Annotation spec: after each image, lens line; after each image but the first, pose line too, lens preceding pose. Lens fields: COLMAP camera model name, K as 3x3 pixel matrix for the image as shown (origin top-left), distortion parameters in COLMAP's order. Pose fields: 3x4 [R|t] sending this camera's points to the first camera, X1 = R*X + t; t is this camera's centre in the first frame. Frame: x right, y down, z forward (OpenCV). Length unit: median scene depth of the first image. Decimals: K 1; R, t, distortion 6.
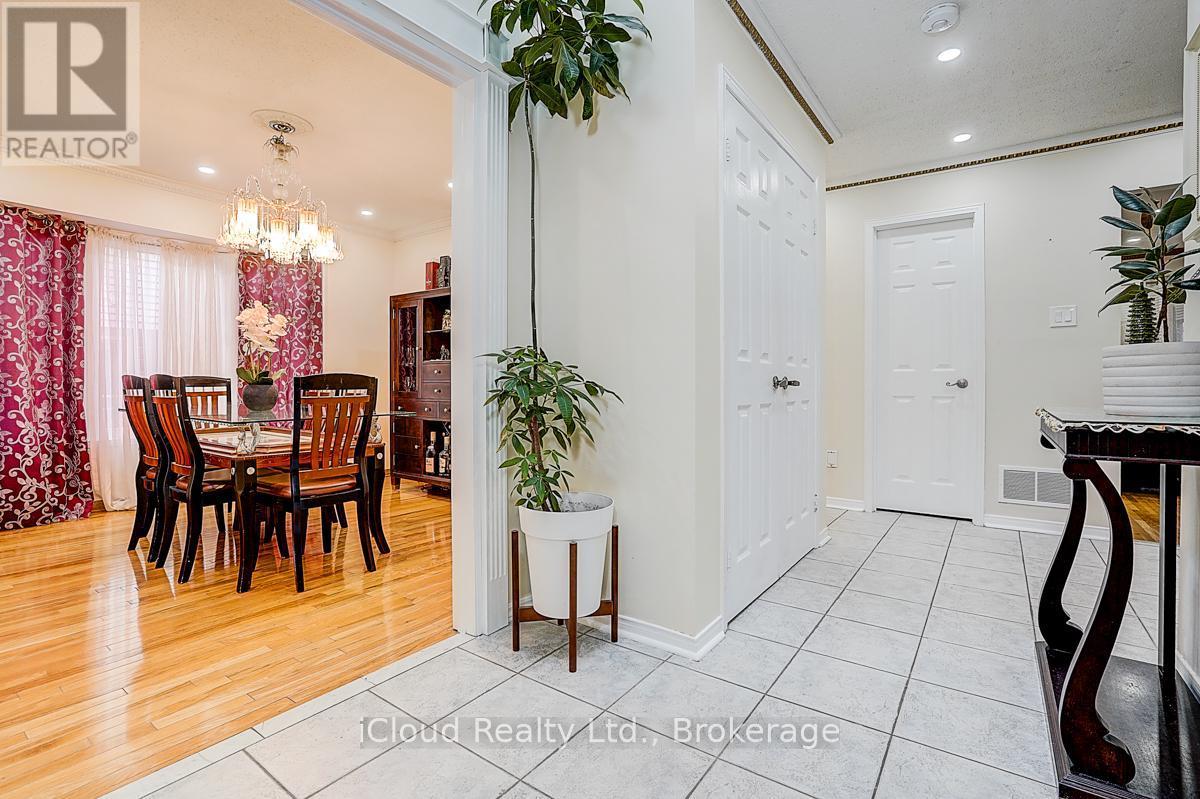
lens RADIAL K [[553.9, 0, 599.3], [0, 553.9, 380.8], [0, 0, 1]] dist [0.000380, 0.001112]
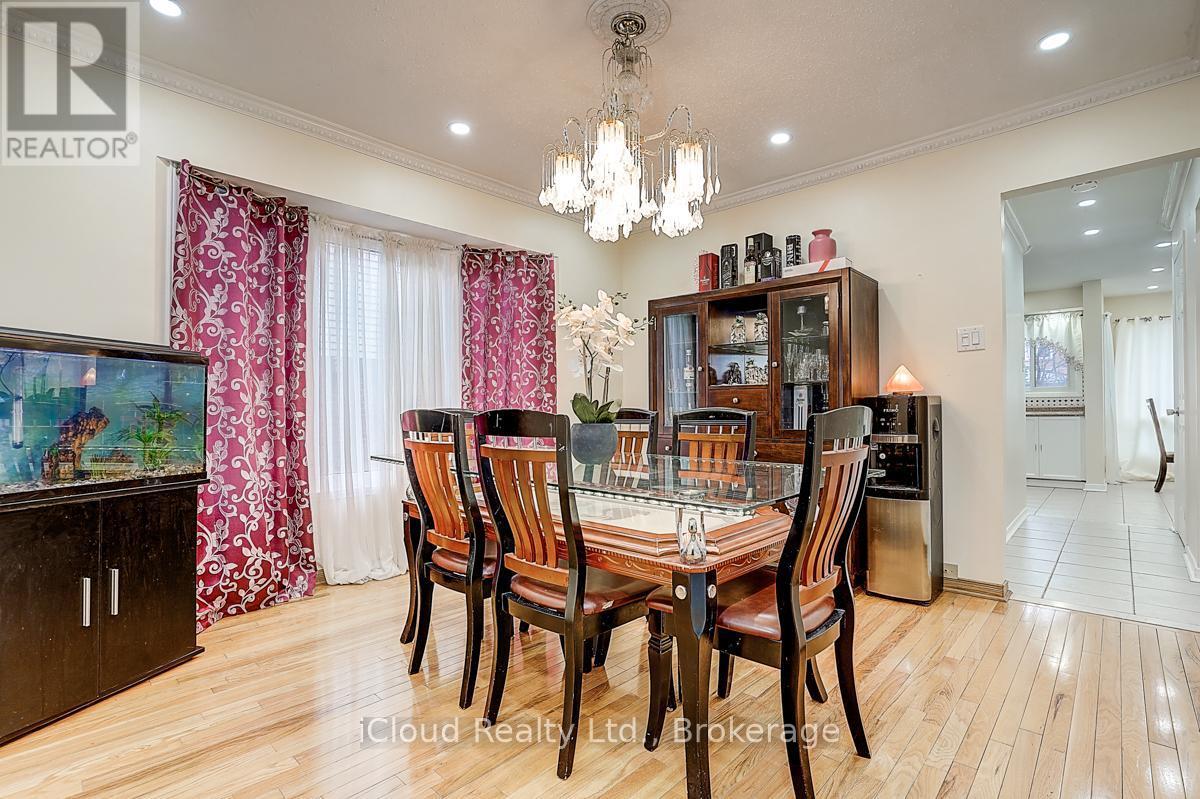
lens RADIAL K [[558.6, 0, 600.0], [0, 558.6, 399.5], [0, 0, 1]] dist [-0.035203, -0.000111]
pose [[0.992464, -0.005723, -0.122399, -0.457614], [0.004254, 0.999916, -0.012260, -0.011010], [0.122459, 0.011647, 0.992405, 0.311442]]
